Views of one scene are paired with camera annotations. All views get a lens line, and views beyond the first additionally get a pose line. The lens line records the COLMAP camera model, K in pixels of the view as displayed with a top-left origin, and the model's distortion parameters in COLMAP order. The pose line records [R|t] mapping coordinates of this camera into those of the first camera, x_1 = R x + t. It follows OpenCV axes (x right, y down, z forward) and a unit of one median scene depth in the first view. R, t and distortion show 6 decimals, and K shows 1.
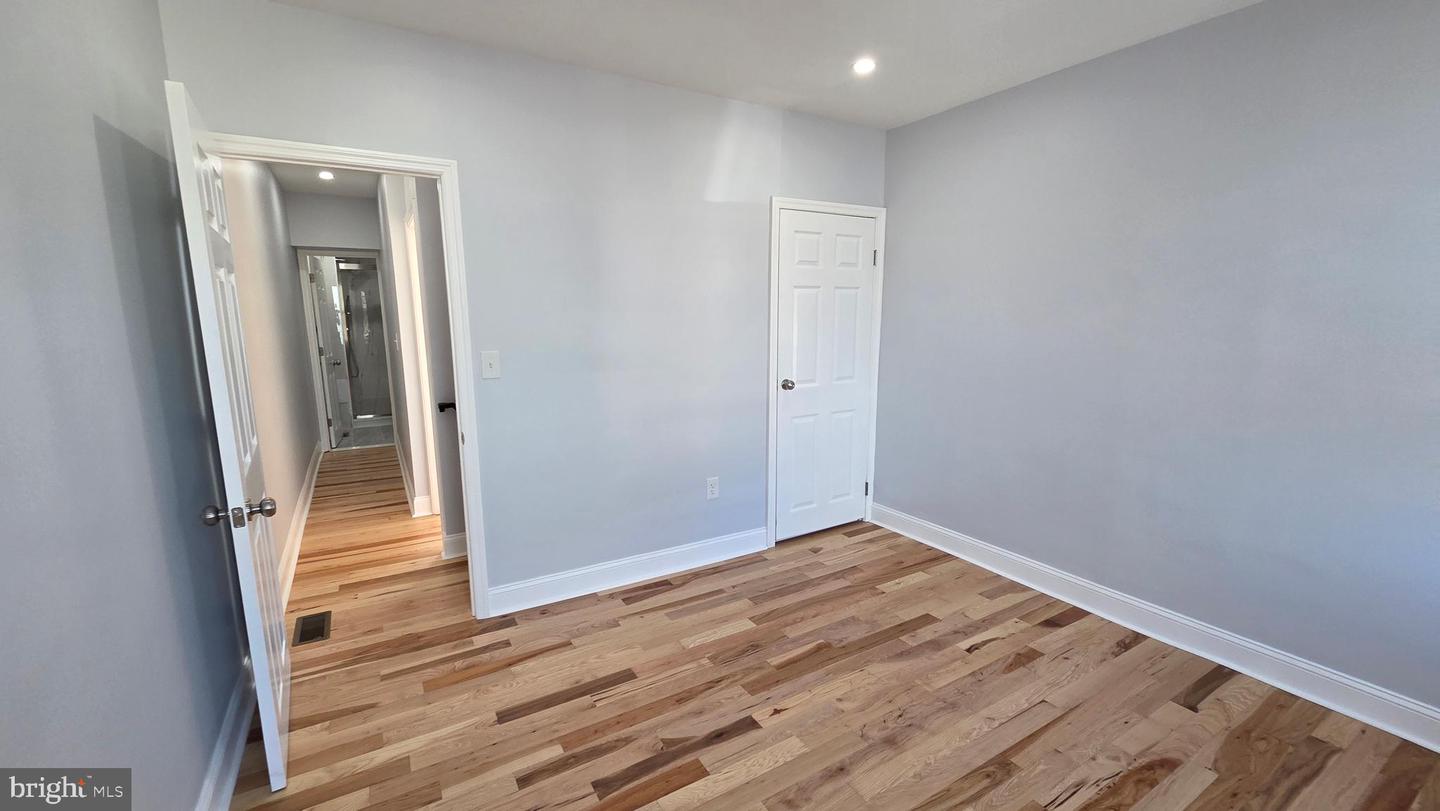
lens RADIAL K [[580.7, 0, 720.0], [0, 580.7, 405.5], [0, 0, 1]] dist [0.002710, 0.000004]
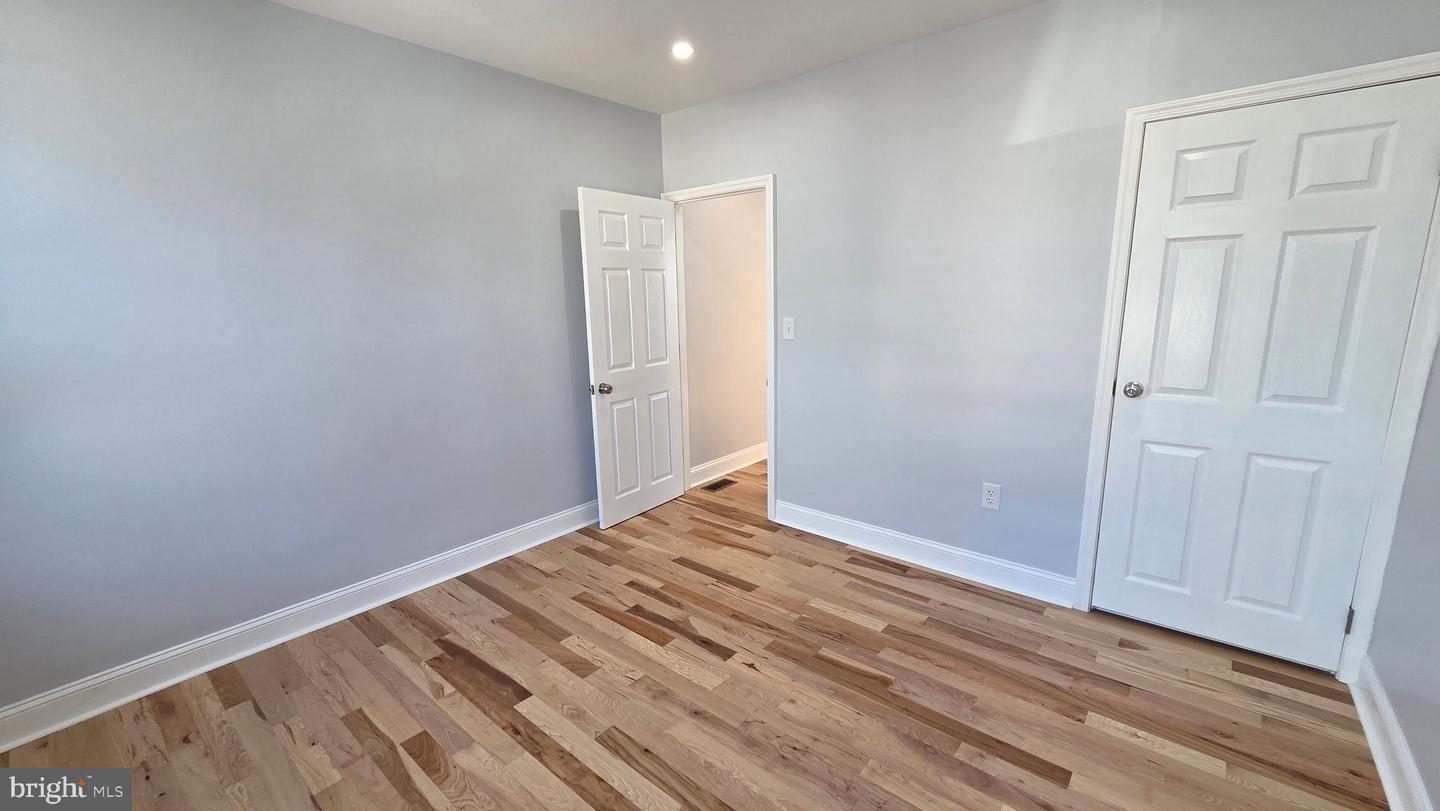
lens RADIAL K [[580.7, 0, 720.0], [0, 580.7, 405.5], [0, 0, 1]] dist [0.002710, 0.000004]
pose [[0.330561, 0.177604, -0.926923, 0.733013], [-0.130960, 0.981265, 0.141313, -0.063628], [0.934654, 0.074677, 0.347627, 0.403230]]
